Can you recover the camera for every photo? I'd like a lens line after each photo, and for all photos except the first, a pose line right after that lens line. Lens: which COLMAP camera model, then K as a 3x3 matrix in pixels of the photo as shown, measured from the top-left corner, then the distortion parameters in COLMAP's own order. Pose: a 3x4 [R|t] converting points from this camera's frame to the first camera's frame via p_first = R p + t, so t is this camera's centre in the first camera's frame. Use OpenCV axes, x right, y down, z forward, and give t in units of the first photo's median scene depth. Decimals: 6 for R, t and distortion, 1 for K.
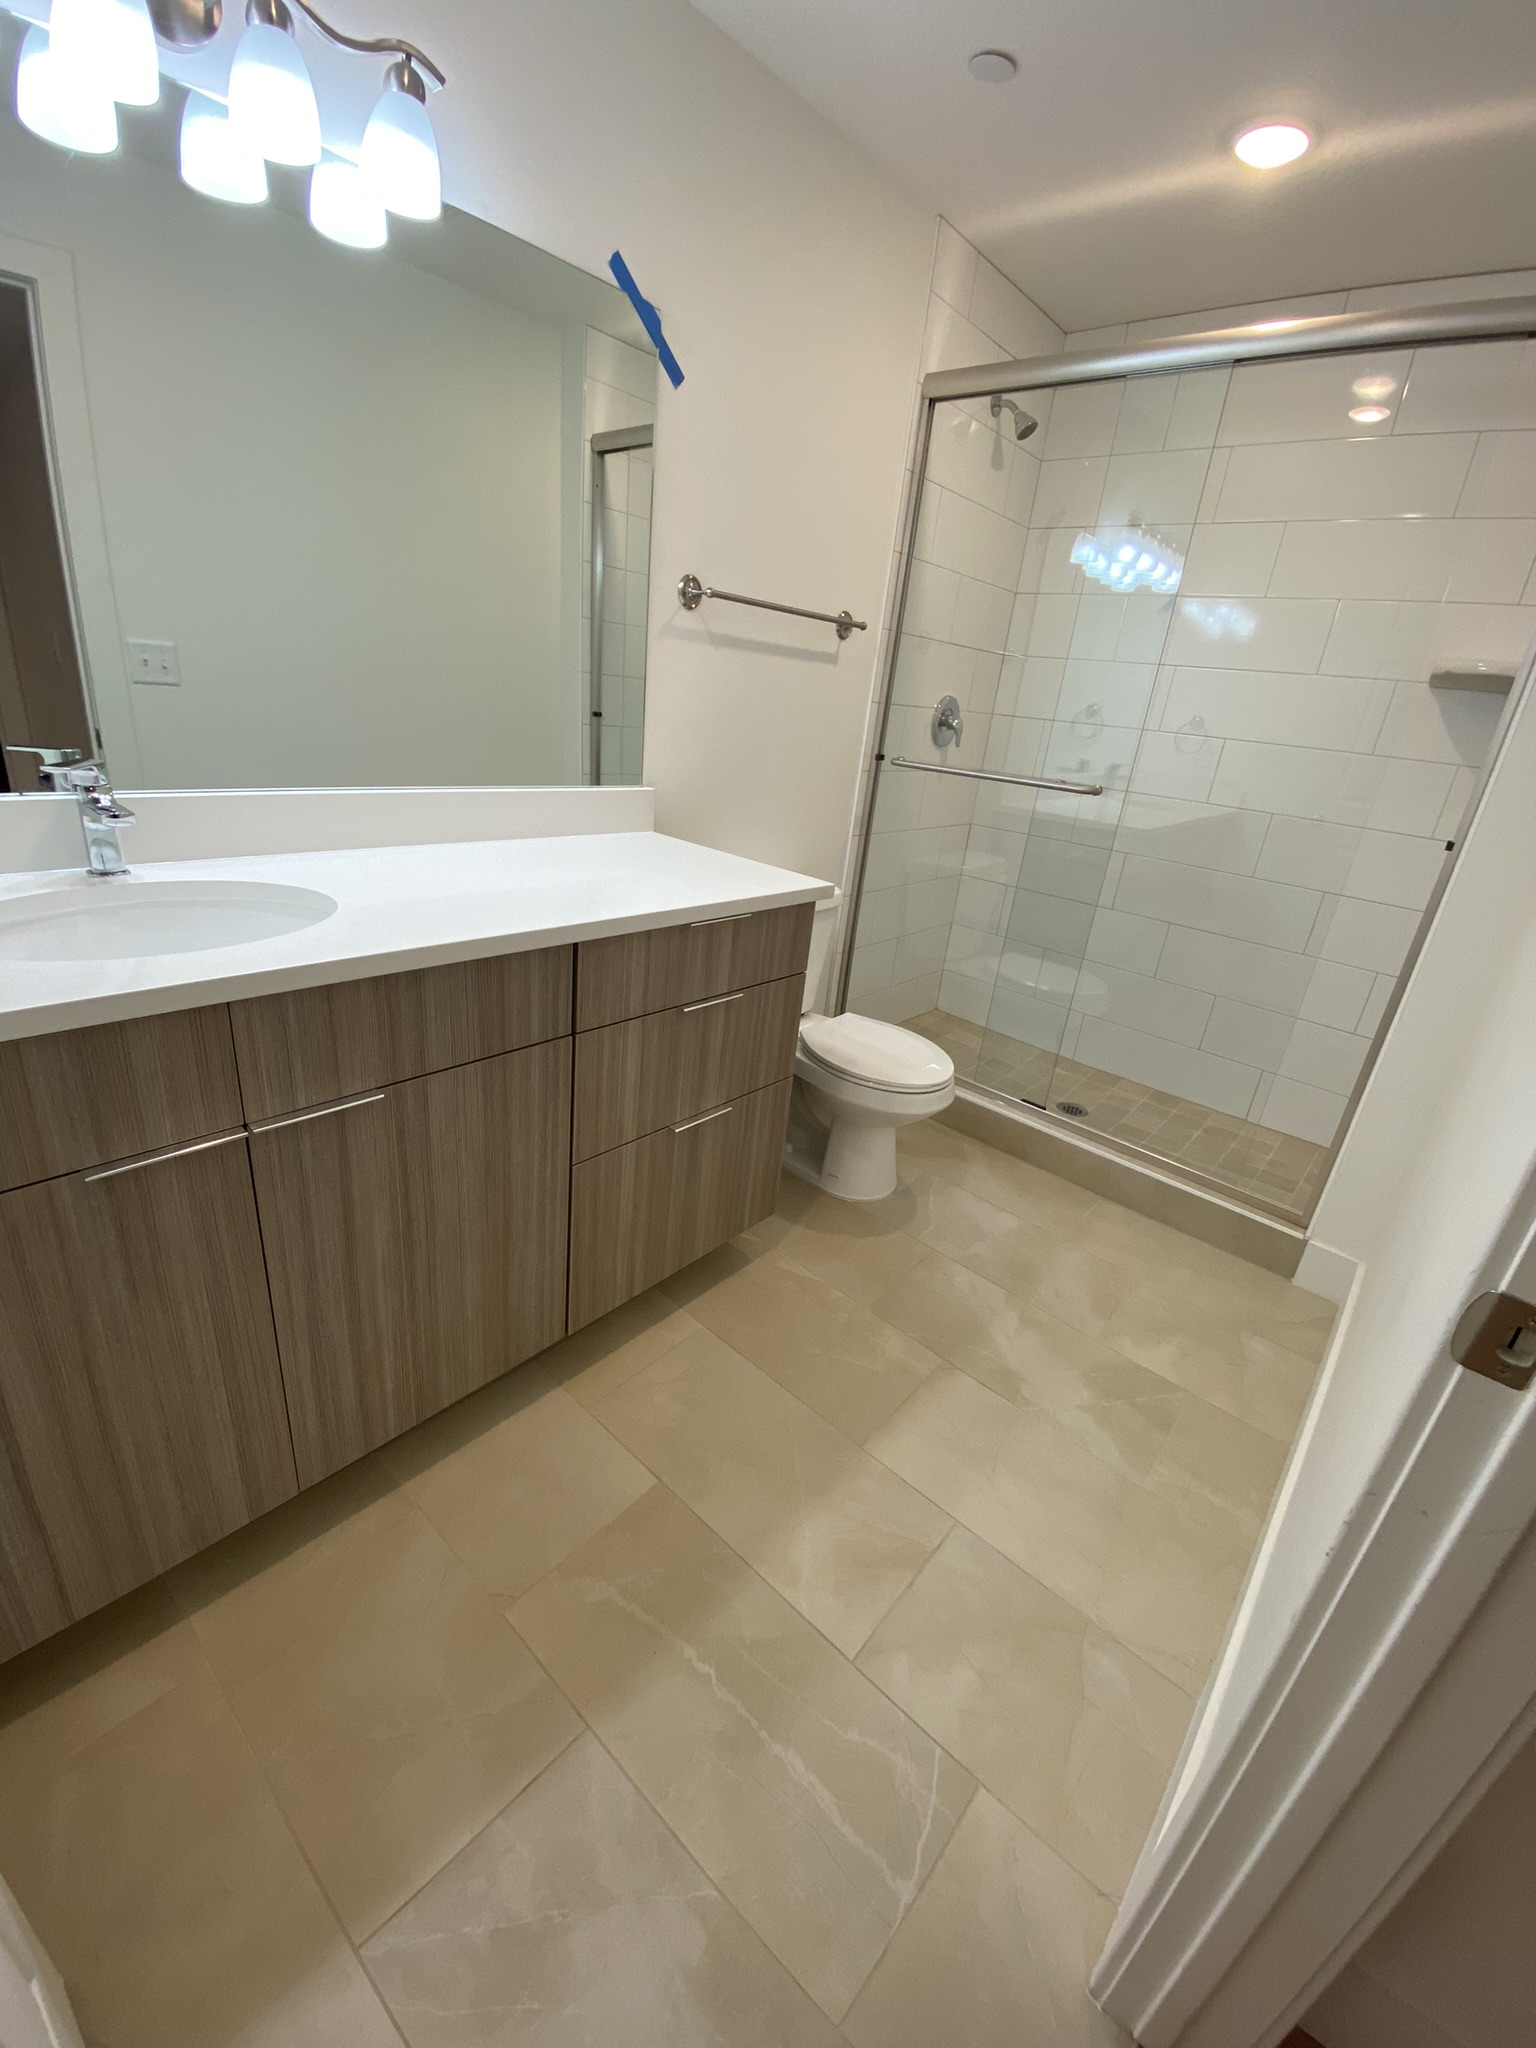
lens RADIAL K [[832.7, 0, 768.0], [0, 832.7, 1024.0], [0, 0, 1]] dist [0.027200, -0.021011]
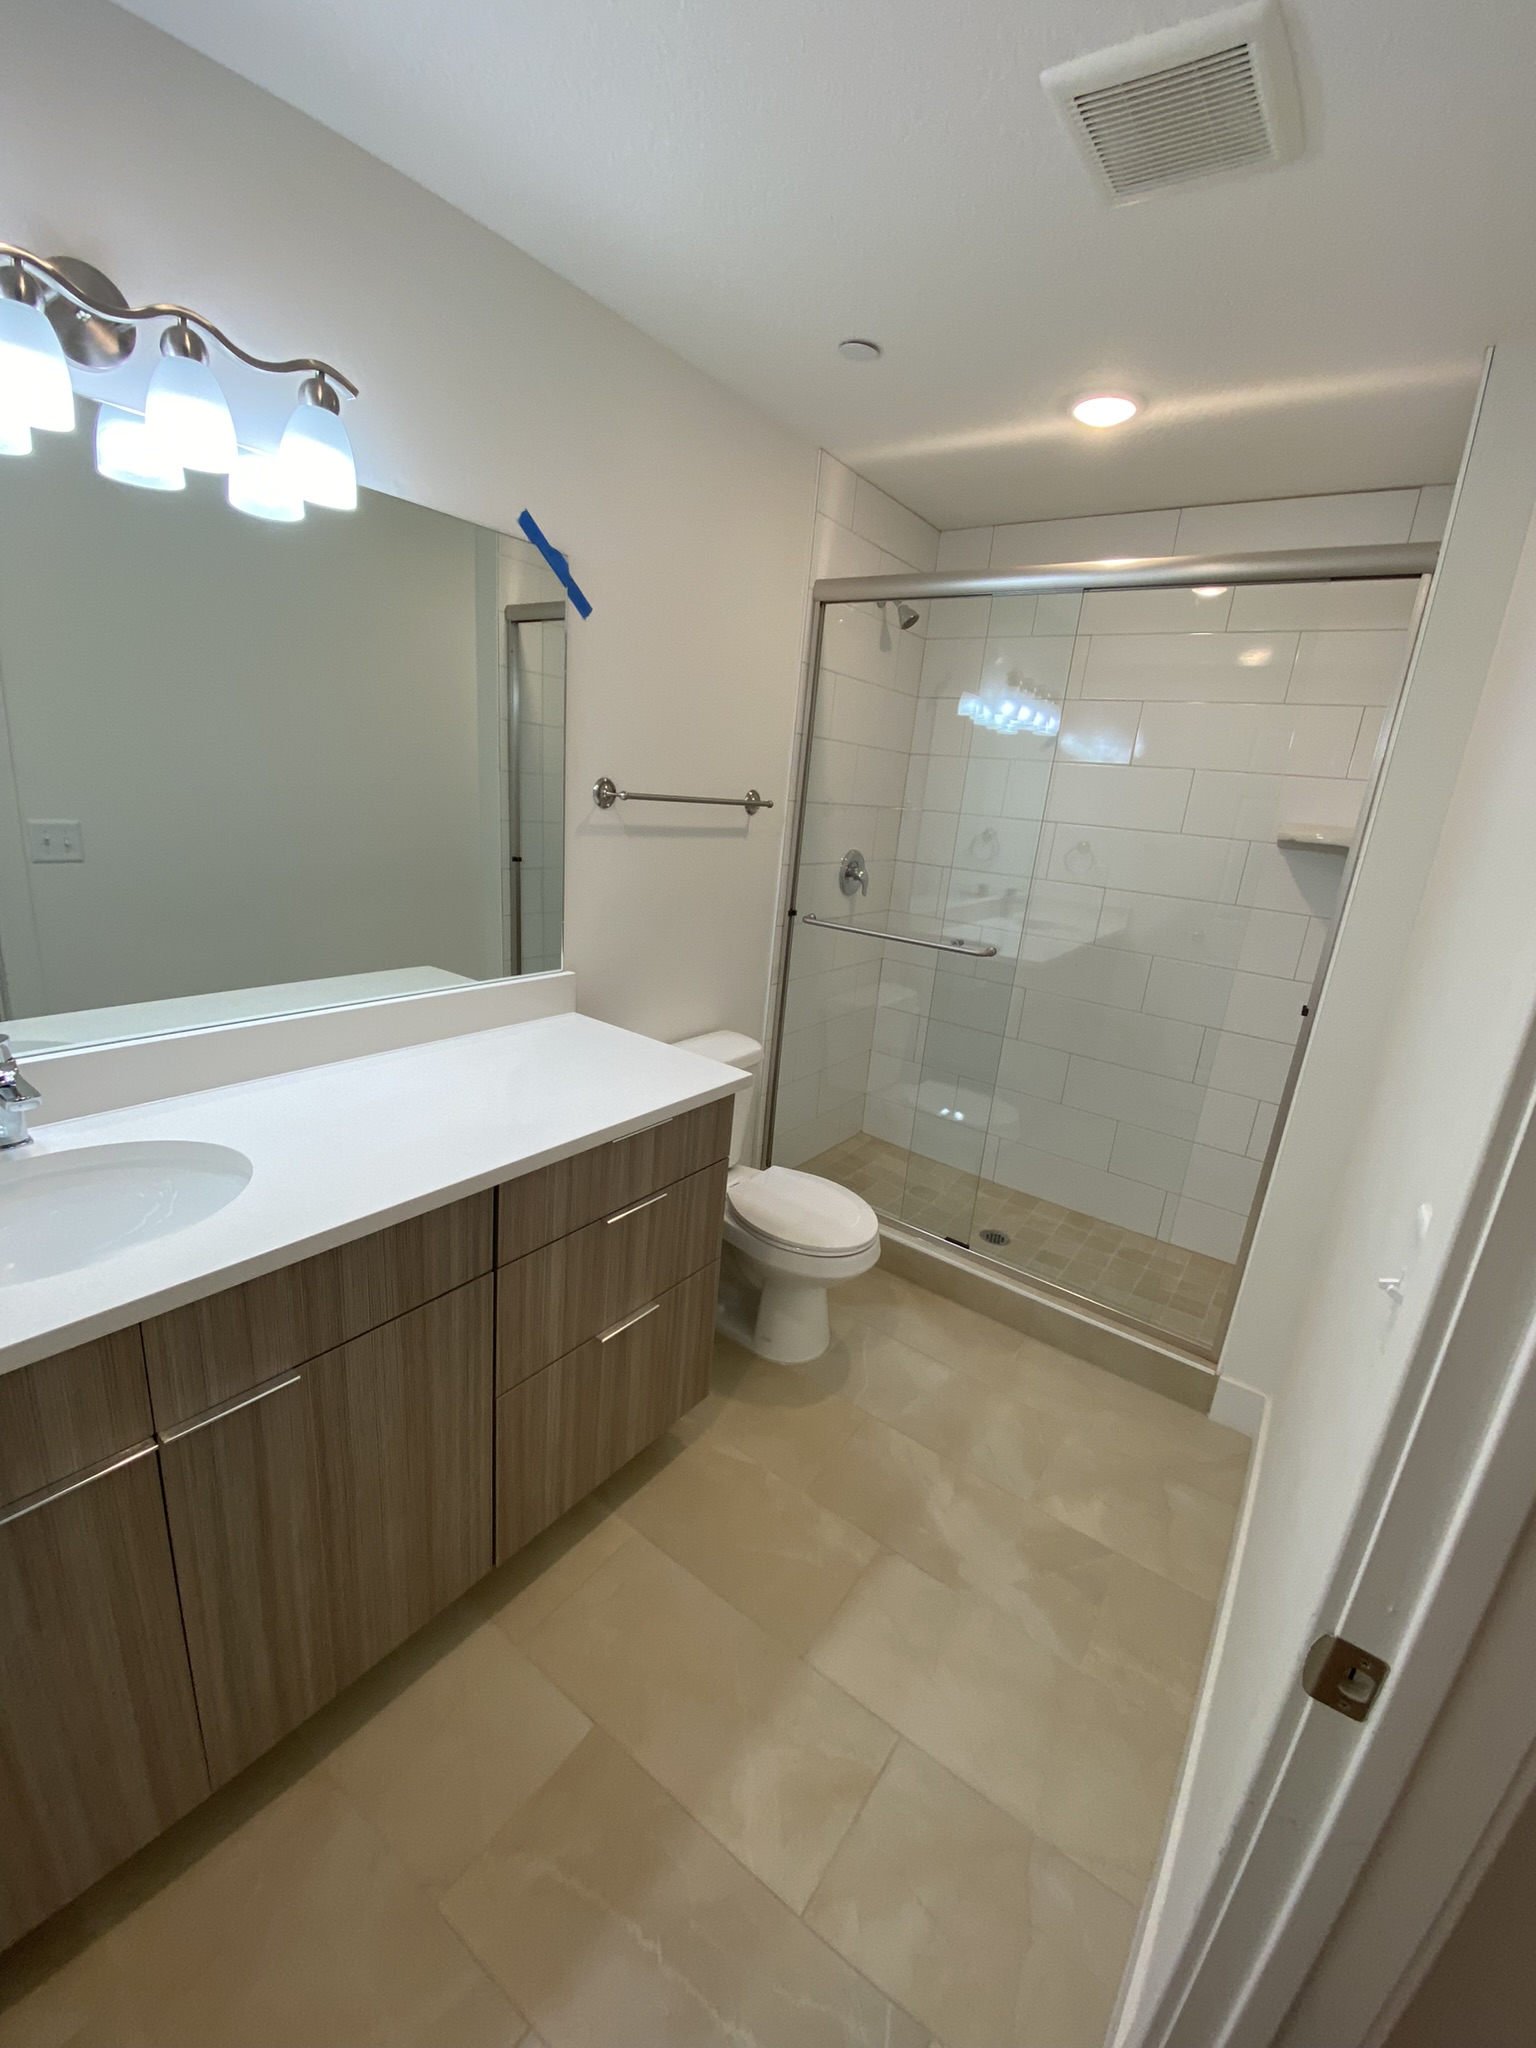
lens RADIAL K [[833.6, 0, 768.0], [0, 833.6, 1024.0], [0, 0, 1]] dist [0.032205, -0.025569]
pose [[0.995637, -0.038984, 0.084779, 0.013223], [0.046412, 0.995085, -0.087480, -0.131989], [-0.080952, 0.091033, 0.992552, -0.041699]]
